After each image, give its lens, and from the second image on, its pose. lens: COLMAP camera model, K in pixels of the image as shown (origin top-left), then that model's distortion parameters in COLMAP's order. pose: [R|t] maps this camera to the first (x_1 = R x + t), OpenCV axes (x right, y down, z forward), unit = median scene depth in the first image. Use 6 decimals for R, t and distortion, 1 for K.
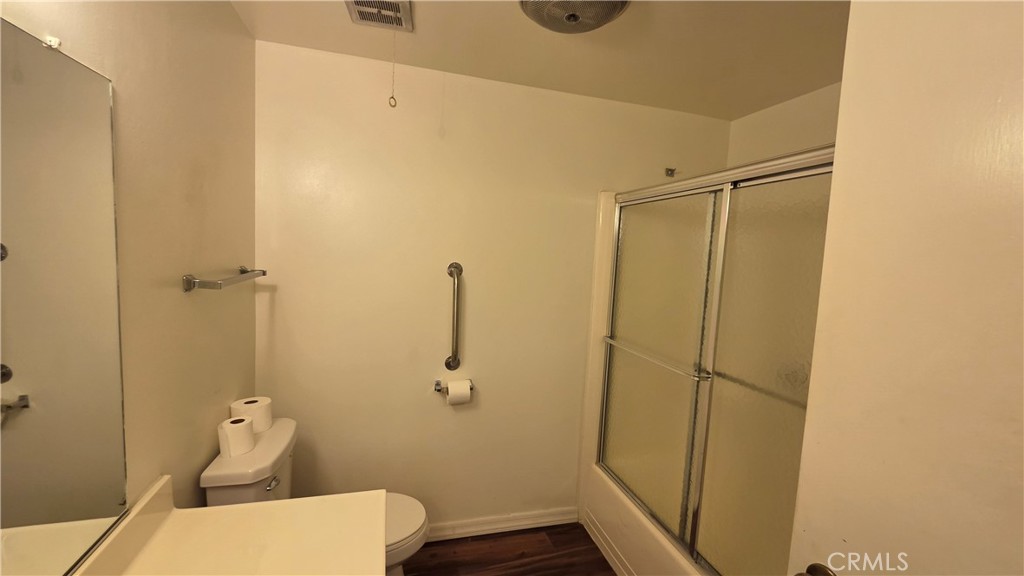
lens RADIAL K [[424.8, 0, 512.0], [0, 424.8, 288.0], [0, 0, 1]] dist [-0.002555, 0.000071]
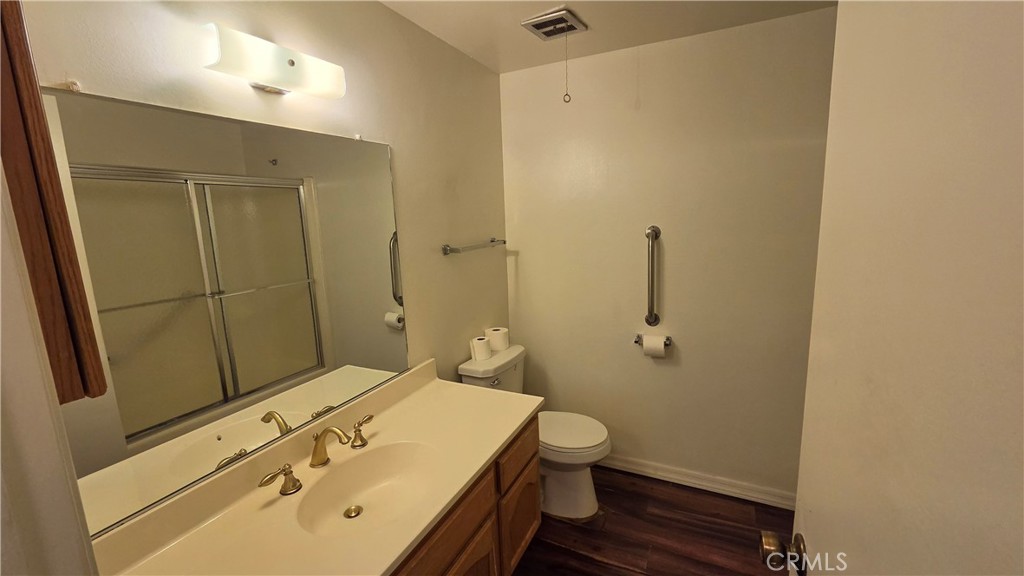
lens RADIAL K [[424.8, 0, 512.0], [0, 424.8, 288.0], [0, 0, 1]] dist [-0.002555, 0.000071]
pose [[0.730163, 0.035956, -0.682326, 0.415044], [0.017115, 0.997339, 0.070870, 0.017234], [0.683058, -0.063425, 0.727605, -0.033364]]
